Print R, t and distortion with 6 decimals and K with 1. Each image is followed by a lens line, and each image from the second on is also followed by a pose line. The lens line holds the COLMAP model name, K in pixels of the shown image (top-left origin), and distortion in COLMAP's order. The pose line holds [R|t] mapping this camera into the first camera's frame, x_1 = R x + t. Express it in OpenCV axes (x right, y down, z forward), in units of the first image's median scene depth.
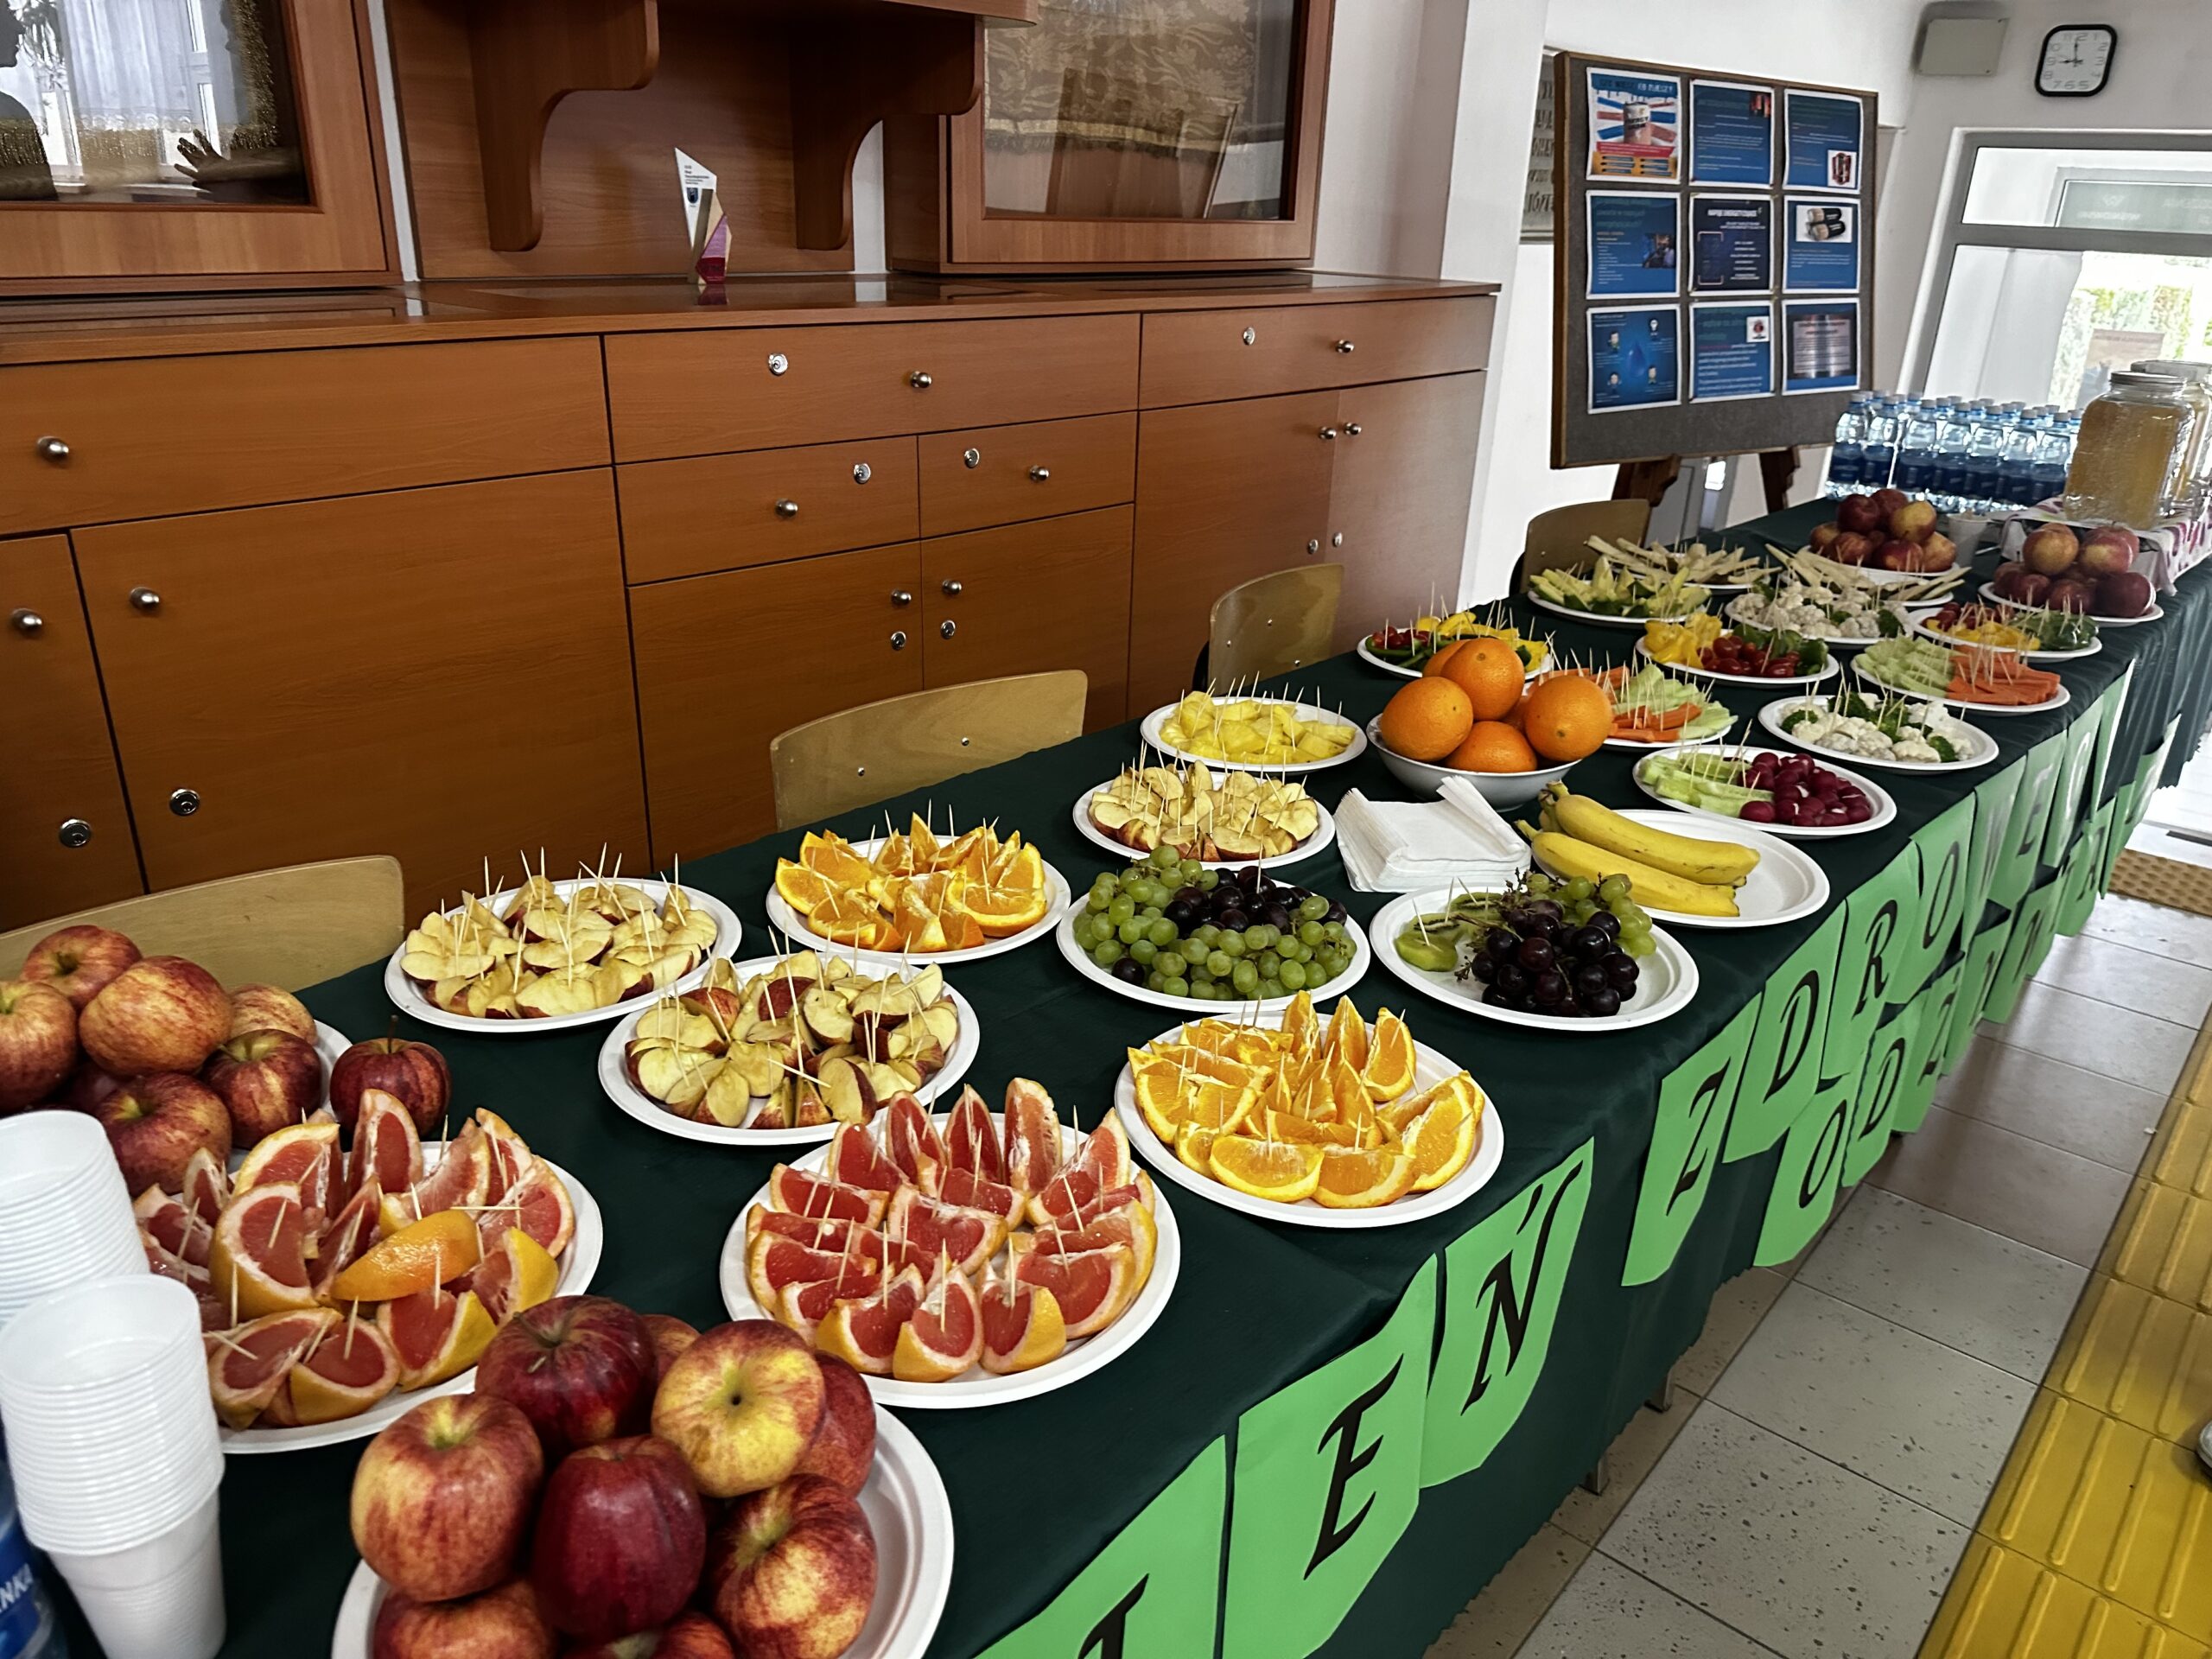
lens RADIAL K [[1587.5, 0, 1106.0], [0, 1587.5, 829.5], [0, 0, 1]] dist [0.038474, -0.057281]
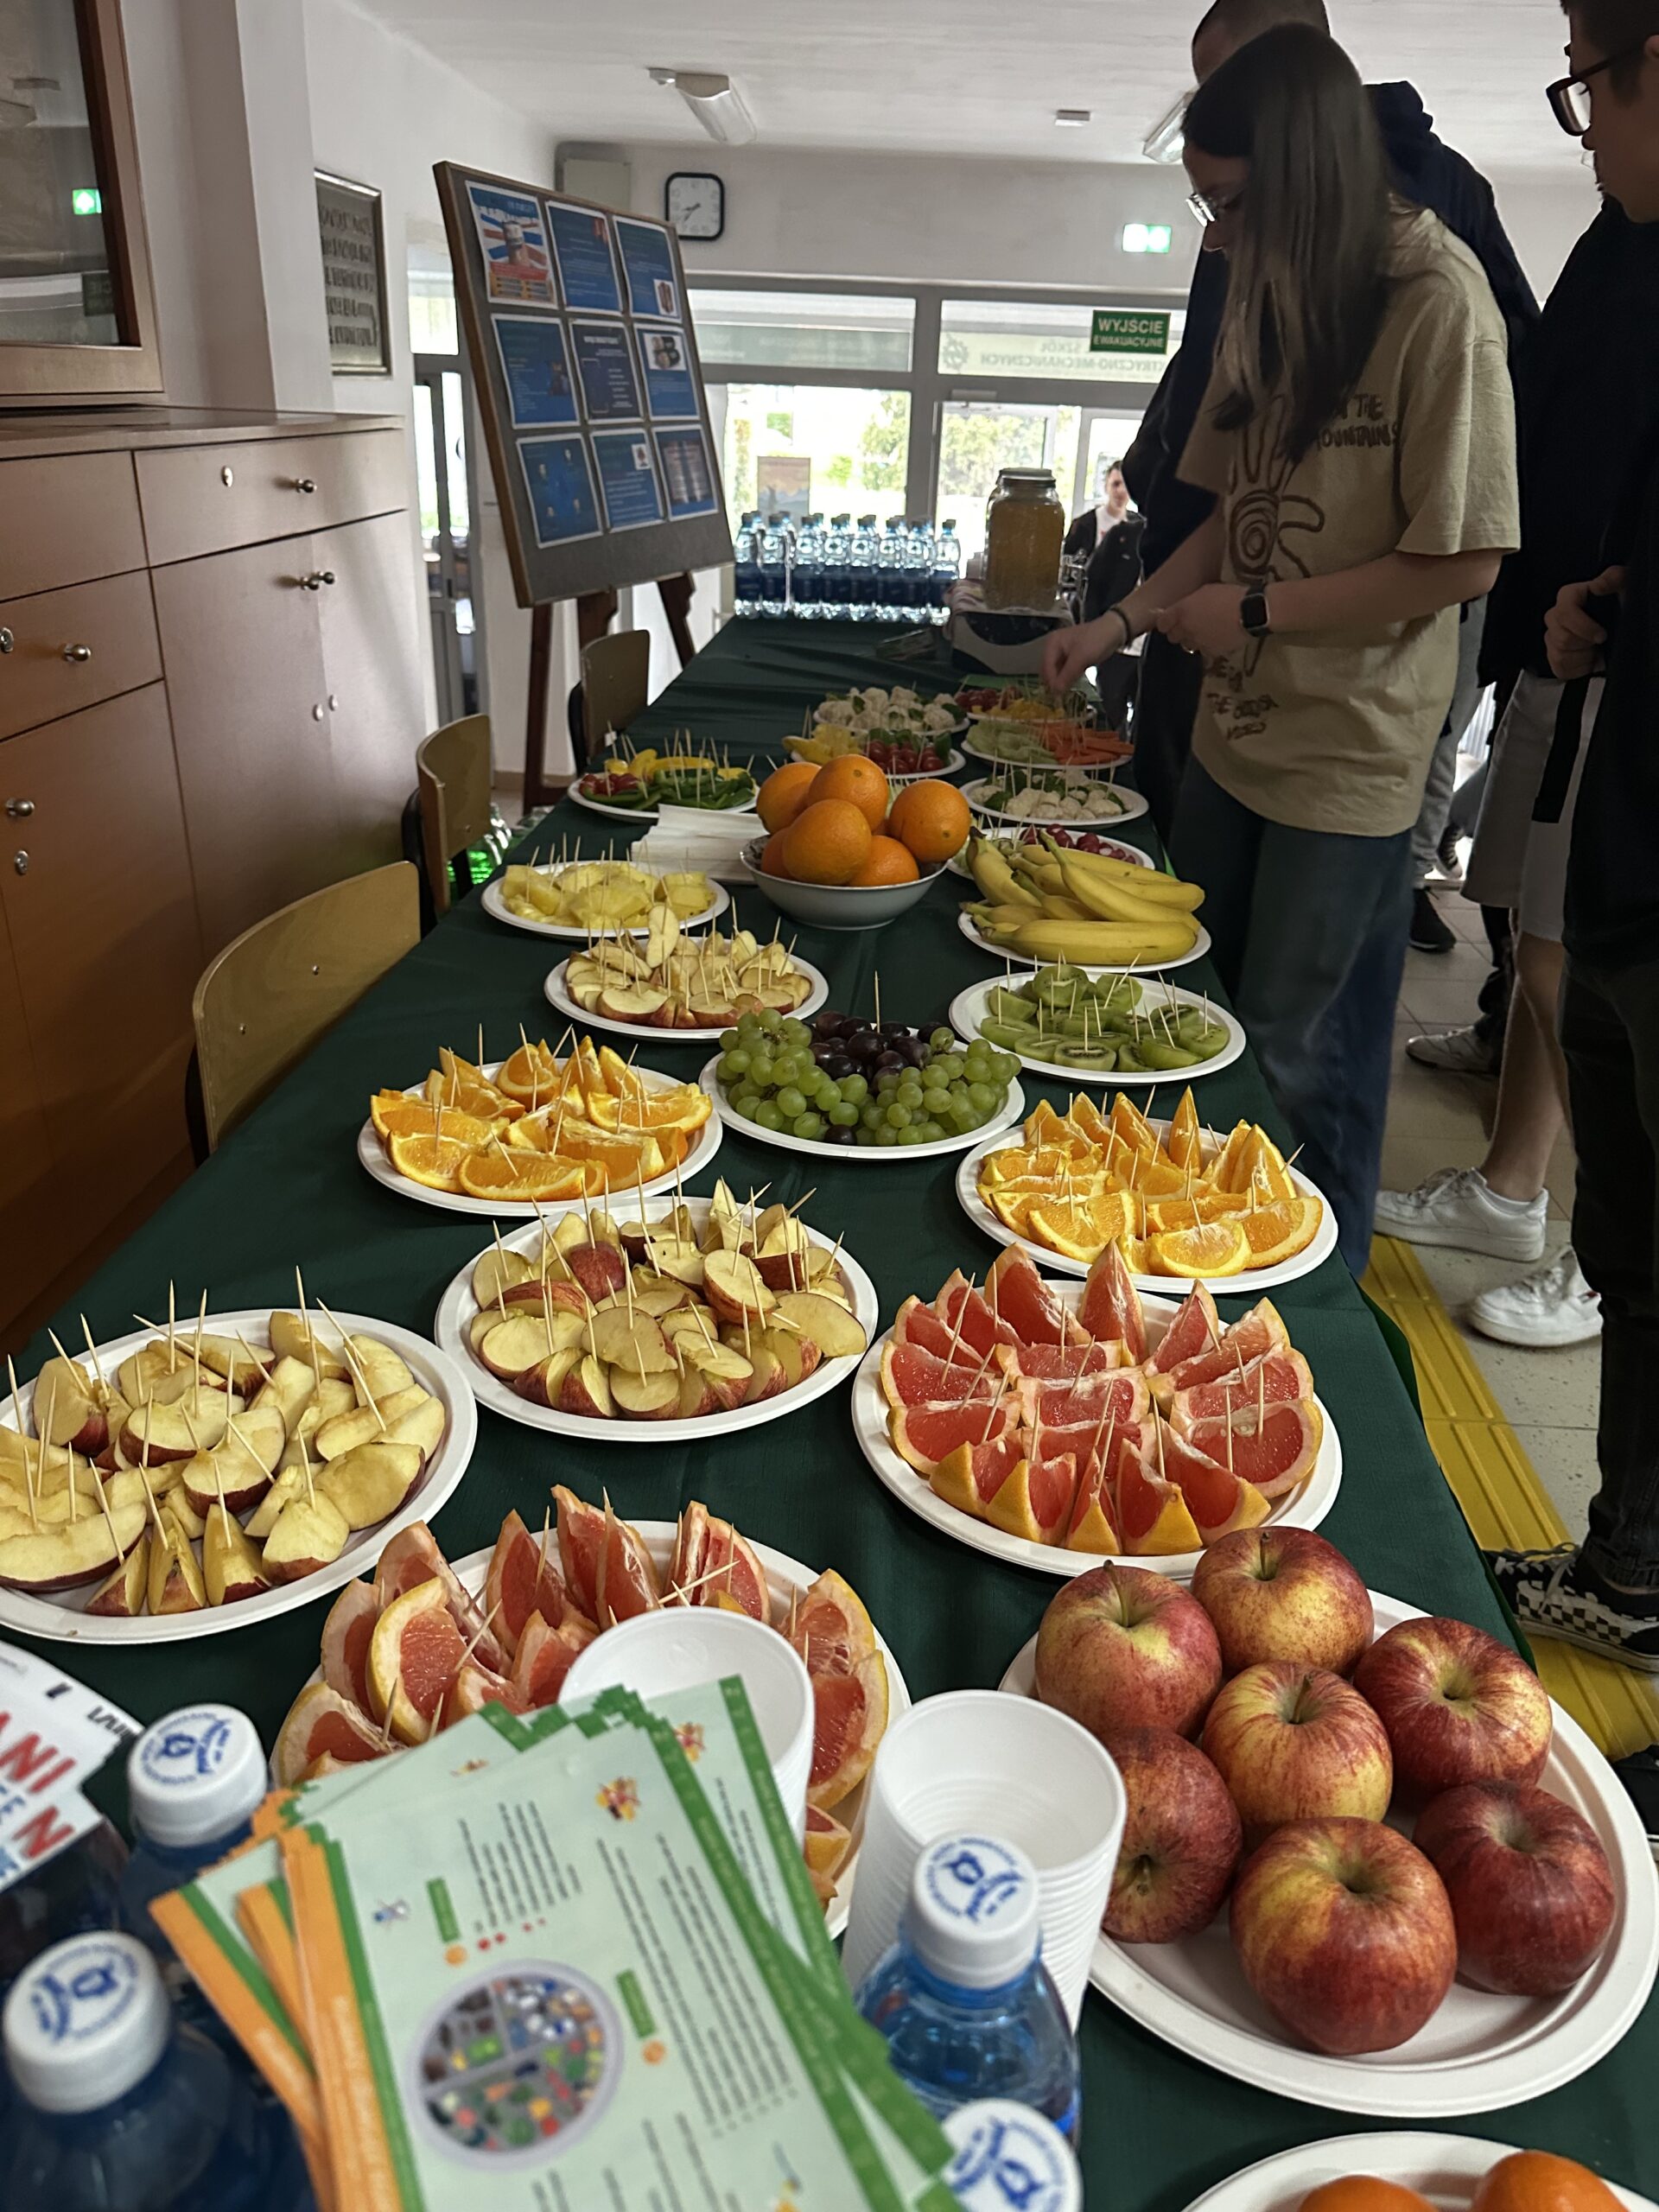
lens RADIAL K [[1568.9, 0, 833.4], [0, 1568.9, 1121.2], [0, 0, 1]] dist [0.069658, -0.123906]
pose [[0.790438, -0.266739, 0.551415, -0.196538], [0.222269, 0.963751, 0.147585, -0.022987], [-0.570793, 0.005905, 0.821073, 0.094762]]
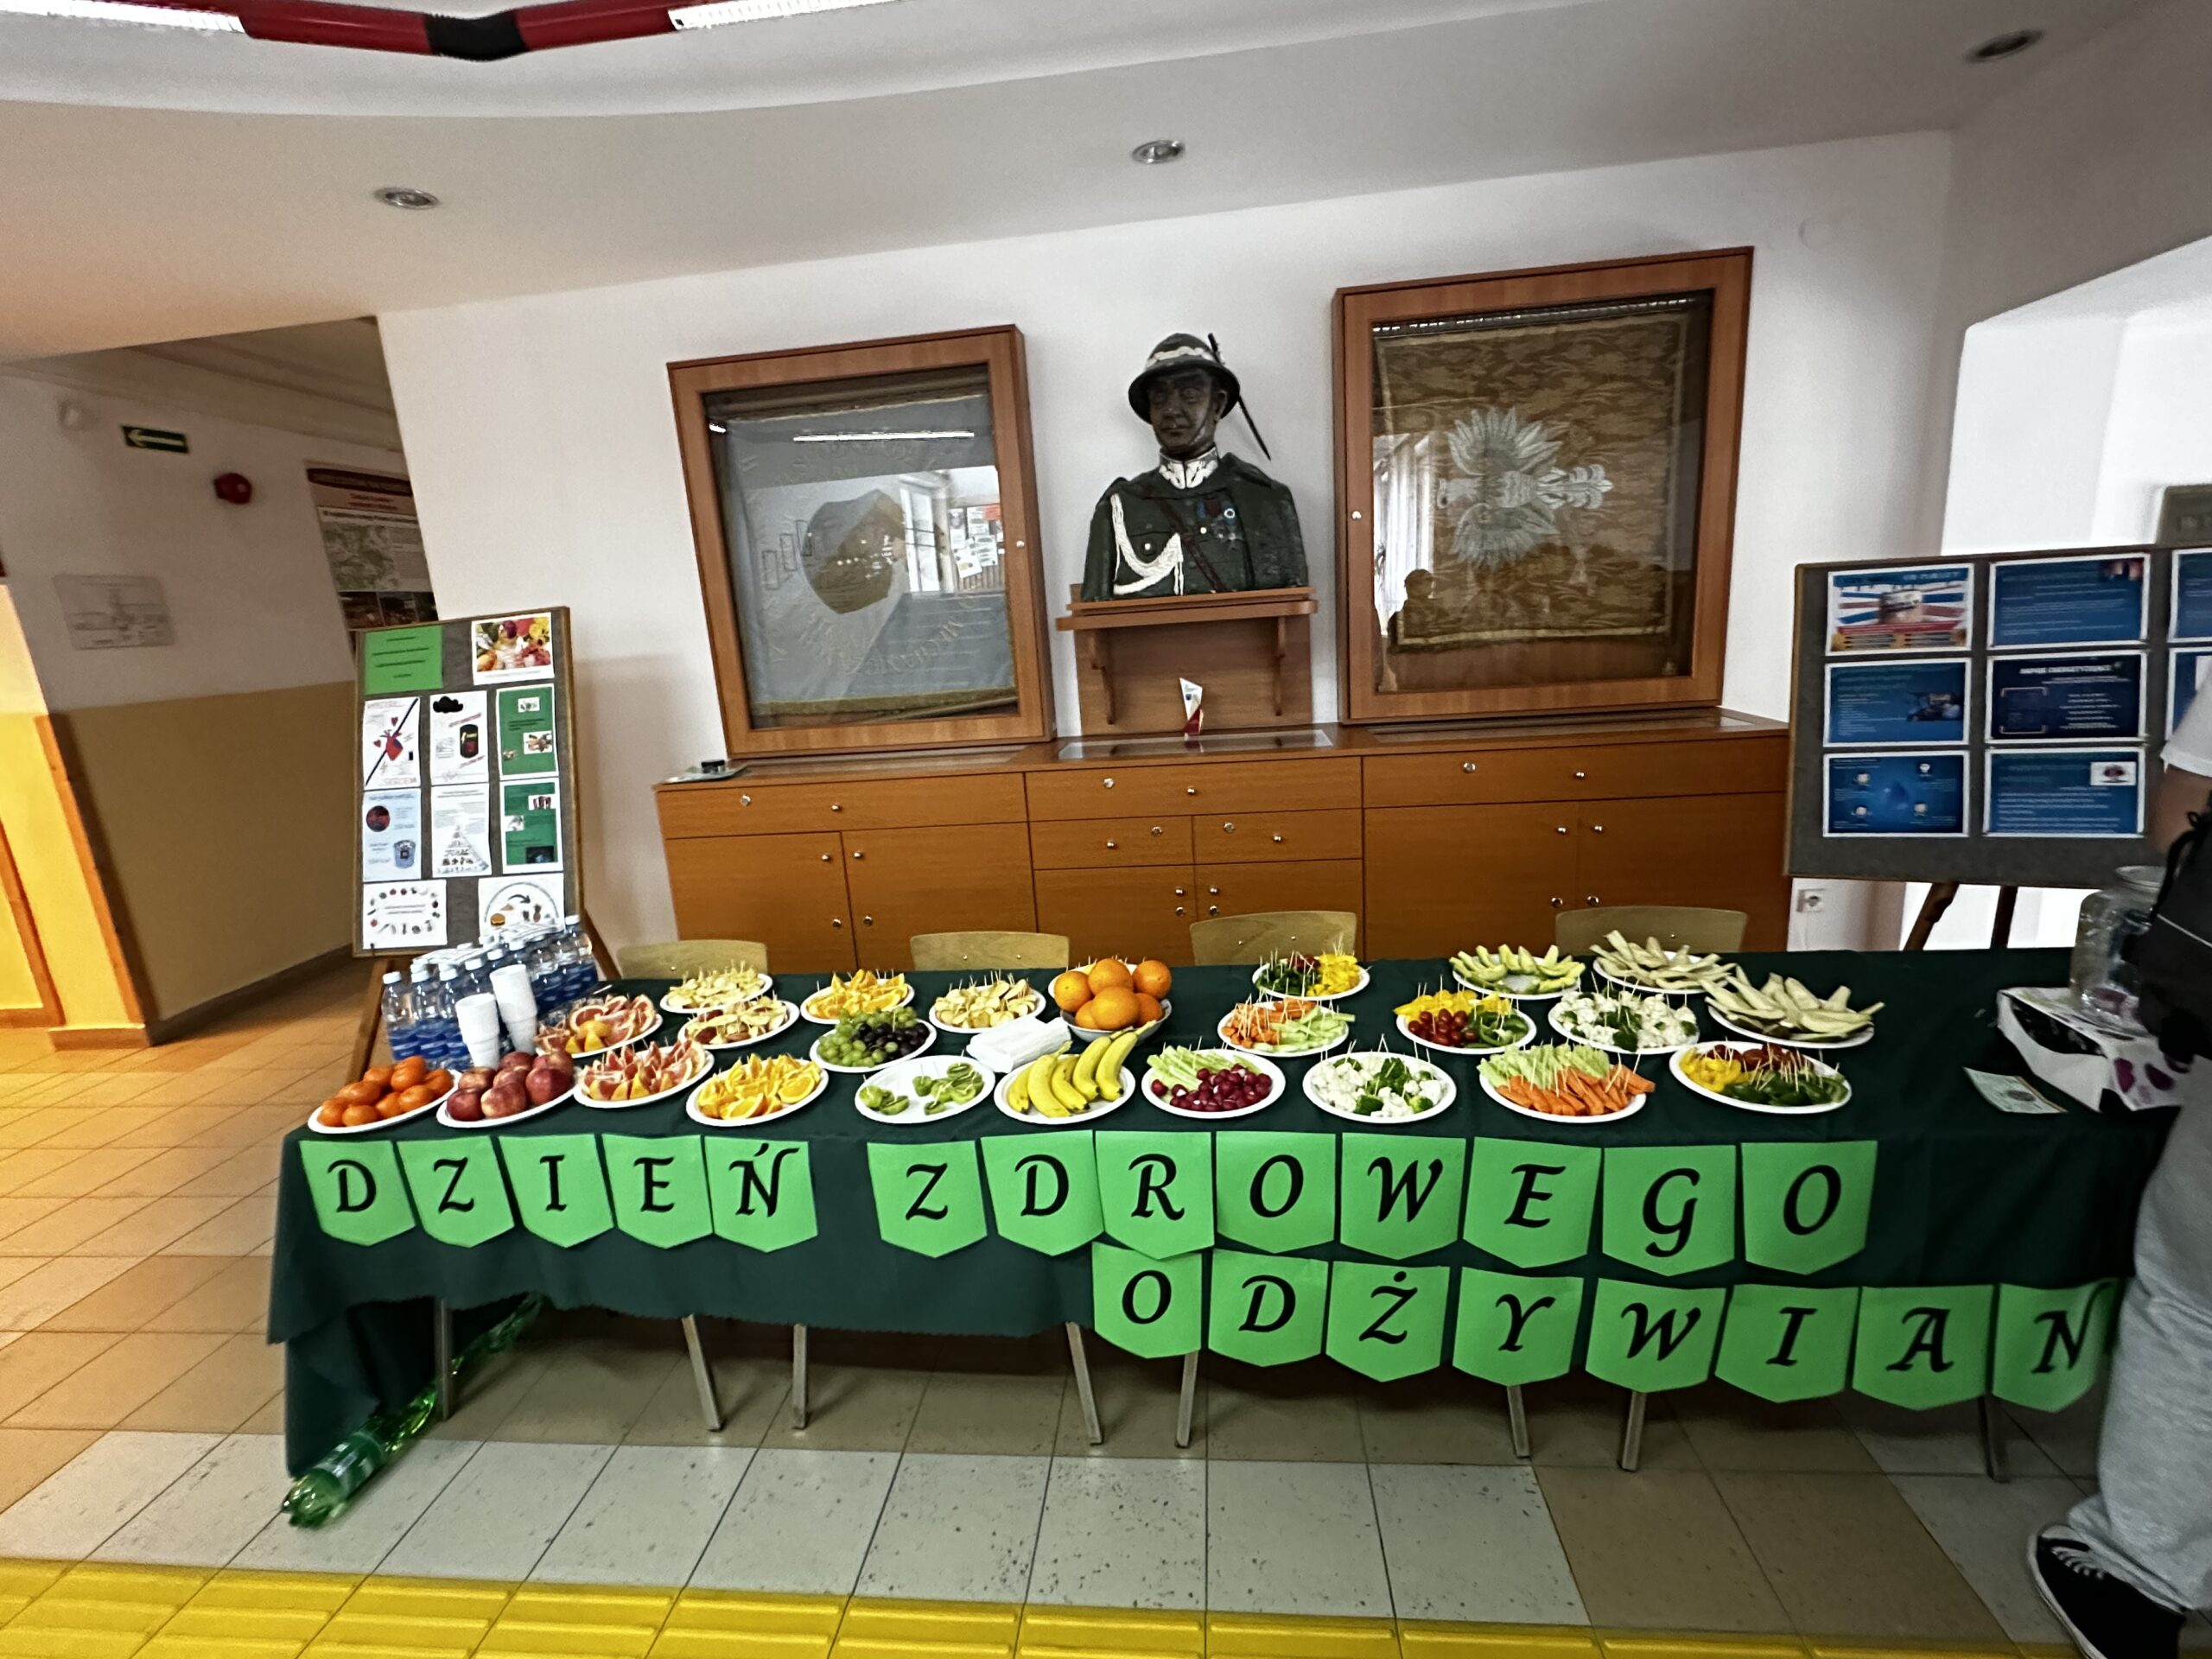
lens RADIAL K [[1009.7, 0, 1106.0], [0, 1009.7, 829.5], [0, 0, 1]] dist [-0.010344, 0.000552]
pose [[0.559495, 0.108280, -0.821730, 0.648618], [-0.225989, 0.973795, -0.025552, -0.126707], [0.797430, 0.199999, 0.569304, 0.128957]]
